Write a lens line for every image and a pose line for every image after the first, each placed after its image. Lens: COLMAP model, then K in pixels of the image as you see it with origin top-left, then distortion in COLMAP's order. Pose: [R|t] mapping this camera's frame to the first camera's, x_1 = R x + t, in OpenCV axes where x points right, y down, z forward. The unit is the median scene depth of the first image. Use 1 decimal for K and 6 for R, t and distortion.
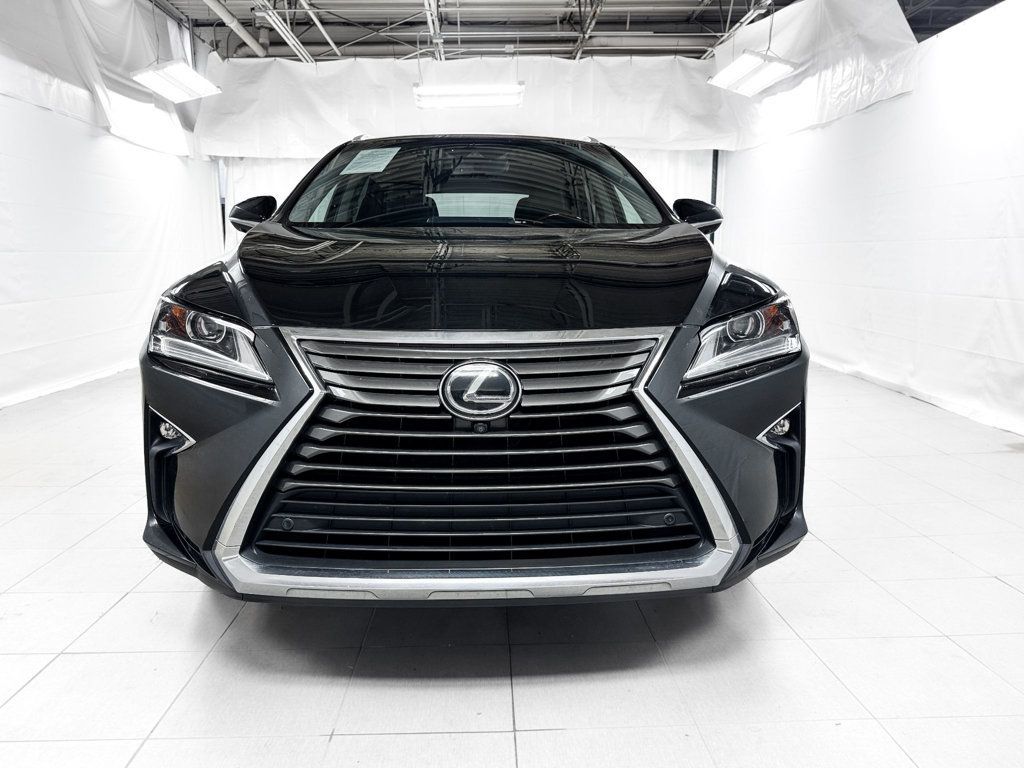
lens RADIAL K [[750.4, 0, 507.5], [0, 750.4, 391.3], [0, 0, 1]] dist [0.044976, -0.053225]
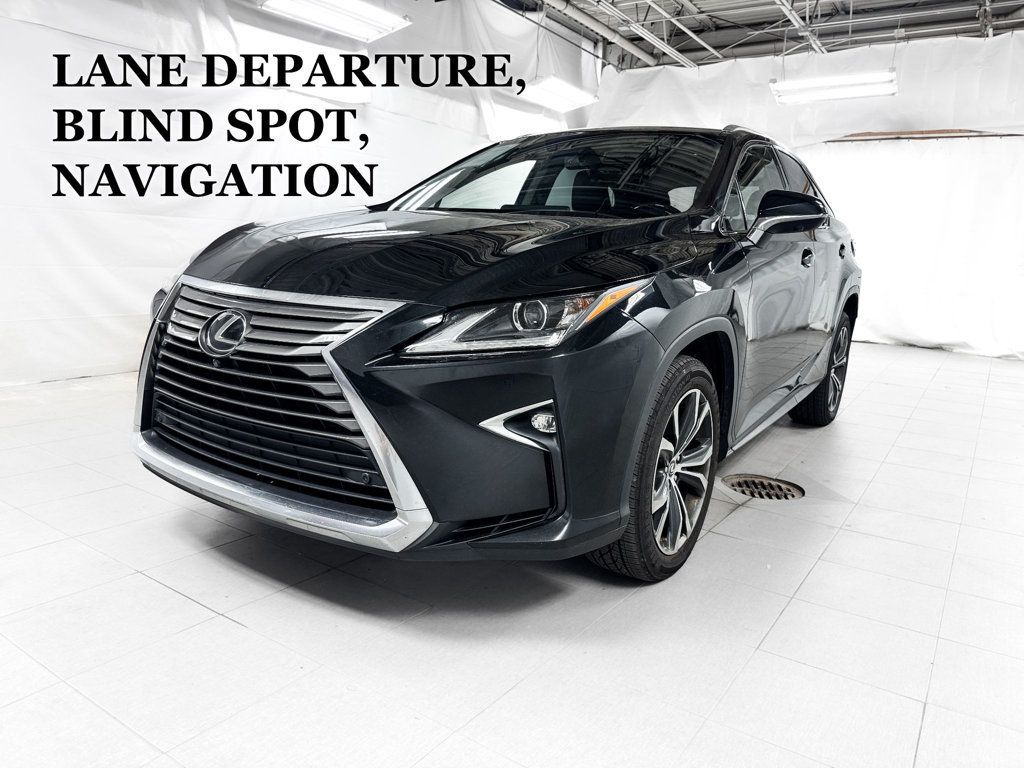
lens RADIAL K [[720.5, 0, 512.7], [0, 720.5, 365.4], [0, 0, 1]] dist [-0.000346, 0.001889]
pose [[0.823229, 0.142416, -0.549556, 0.183268], [-0.152972, 0.987866, 0.026852, -0.009780], [0.546712, 0.061961, 0.835025, 0.048447]]
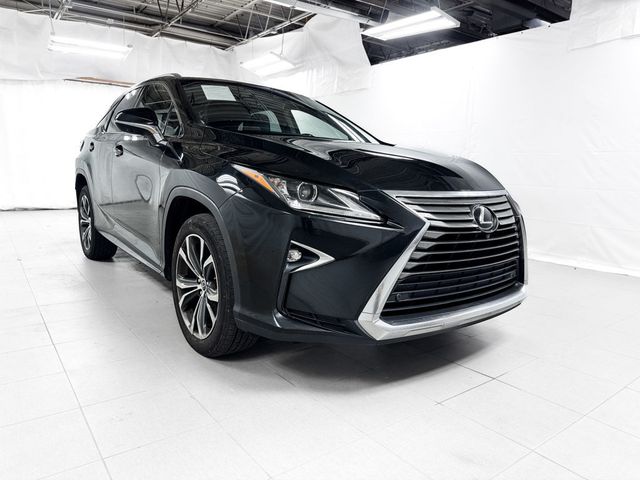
lens RADIAL K [[450.3, 0, 320.4], [0, 450.3, 228.4], [0, 0, 1]] dist [-0.000346, 0.001889]
pose [[0.828311, -0.043638, 0.558566, -0.204144], [0.062670, 0.997922, -0.014971, 0.002832], [-0.556752, 0.047406, 0.829325, 0.038175]]
